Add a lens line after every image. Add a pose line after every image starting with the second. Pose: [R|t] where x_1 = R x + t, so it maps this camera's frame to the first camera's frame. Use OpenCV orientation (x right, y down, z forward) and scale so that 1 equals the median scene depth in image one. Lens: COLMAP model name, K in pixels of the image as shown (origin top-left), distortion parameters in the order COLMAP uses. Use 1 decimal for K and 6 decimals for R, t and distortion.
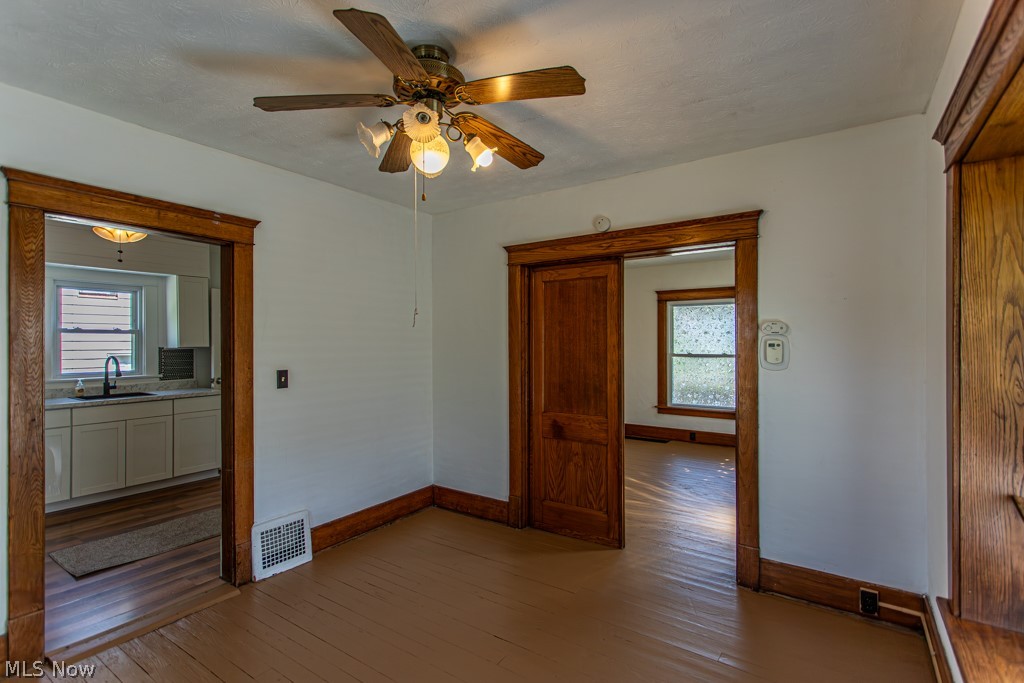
lens RADIAL K [[490.8, 0, 510.9], [0, 490.8, 338.0], [0, 0, 1]] dist [0.000845, 0.000345]
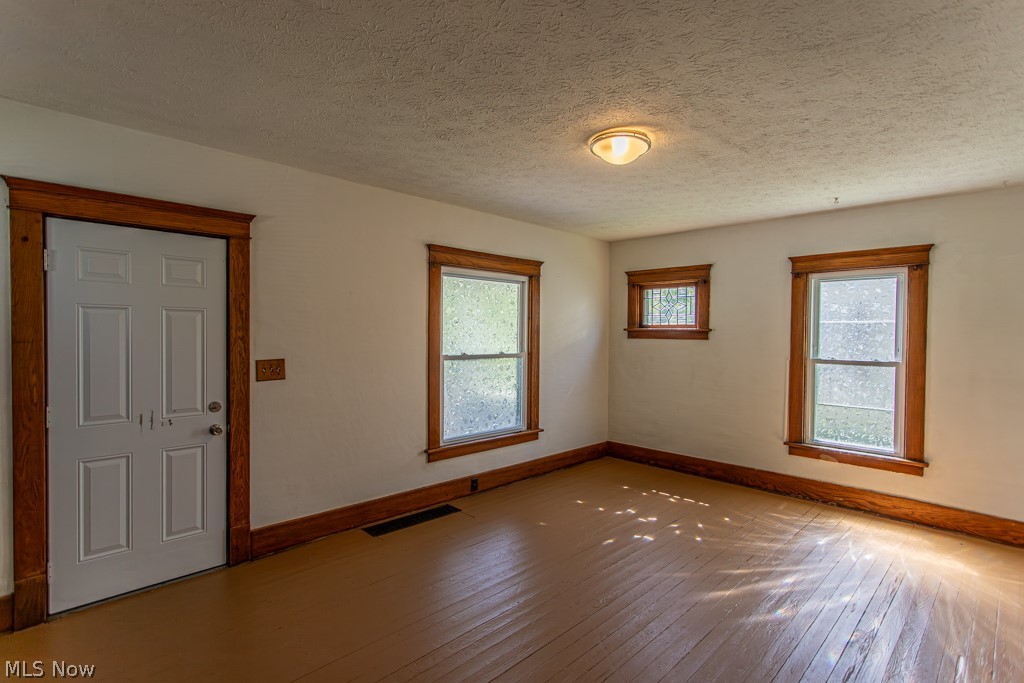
lens RADIAL K [[490.8, 0, 510.9], [0, 490.8, 338.0], [0, 0, 1]] dist [0.000845, 0.000345]
pose [[0.185061, -0.009275, 0.982683, -0.242066], [-0.016311, 0.999789, 0.012509, 0.002118], [-0.982592, -0.018343, 0.184871, 0.840249]]
